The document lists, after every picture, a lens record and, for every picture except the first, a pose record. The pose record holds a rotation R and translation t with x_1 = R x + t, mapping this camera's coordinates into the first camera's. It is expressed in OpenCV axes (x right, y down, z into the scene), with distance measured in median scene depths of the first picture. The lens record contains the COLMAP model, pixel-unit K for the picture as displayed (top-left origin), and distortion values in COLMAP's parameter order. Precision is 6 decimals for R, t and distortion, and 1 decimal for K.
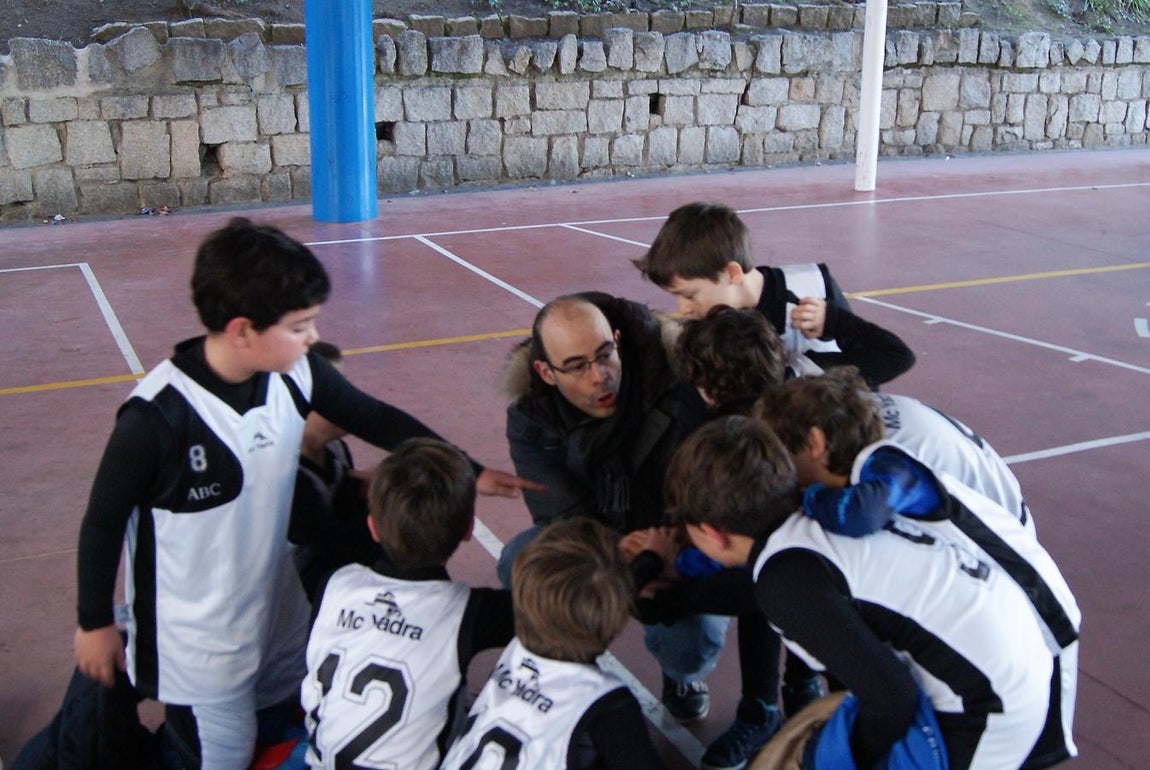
lens RADIAL K [[1410.0, 0, 702.1], [0, 1410.0, 313.5], [0, 0, 1]] dist [-0.081499, 0.007728]
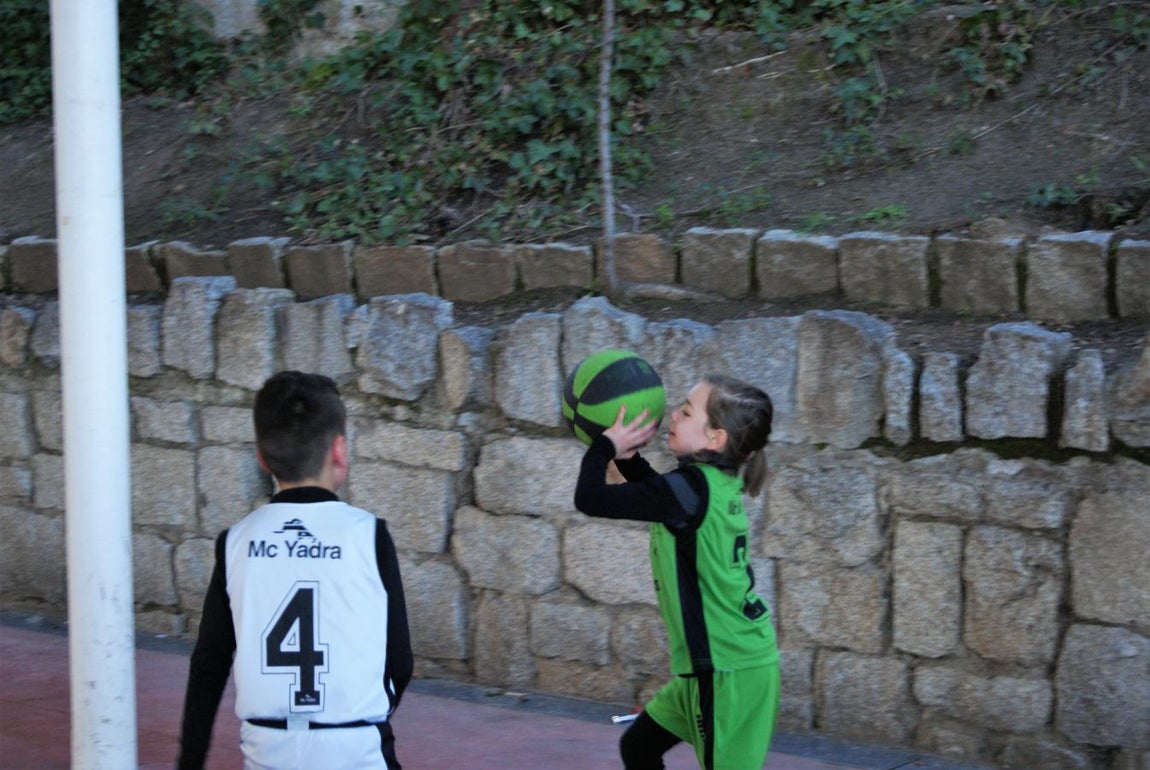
lens RADIAL K [[2632.3, 0, 575.0], [0, 2632.3, 385.0], [0, 0, 1]] dist [0.004771, -0.299657]
pose [[0.340658, 0.057766, -0.938411, 0.665662], [-0.225057, 0.974103, -0.021736, -0.172315], [0.912853, 0.218600, 0.344837, 0.806434]]
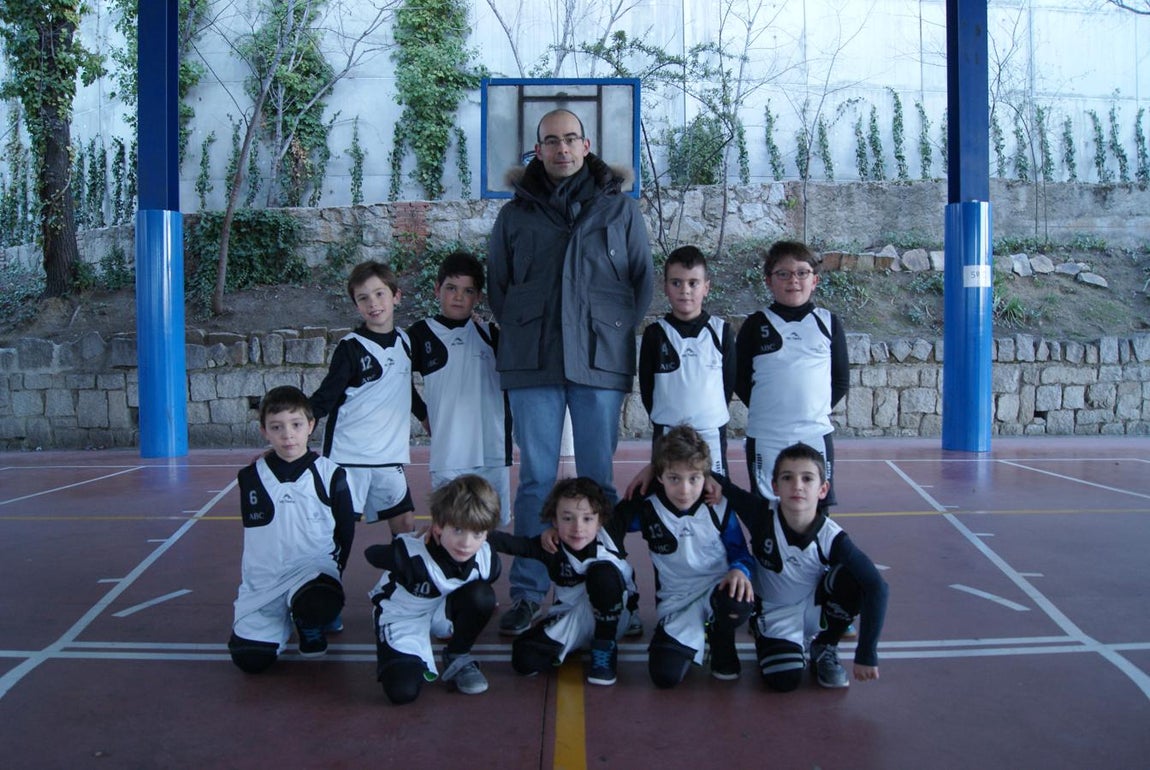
lens RADIAL K [[890.2, 0, 575.0], [0, 890.2, 385.0], [0, 0, 1]] dist [-0.084856, 0.016575]
pose [[0.882648, -0.010399, -0.469920, 0.435478], [-0.085440, 0.979550, -0.182160, -0.009880], [0.462204, 0.200933, 0.863709, 0.323174]]
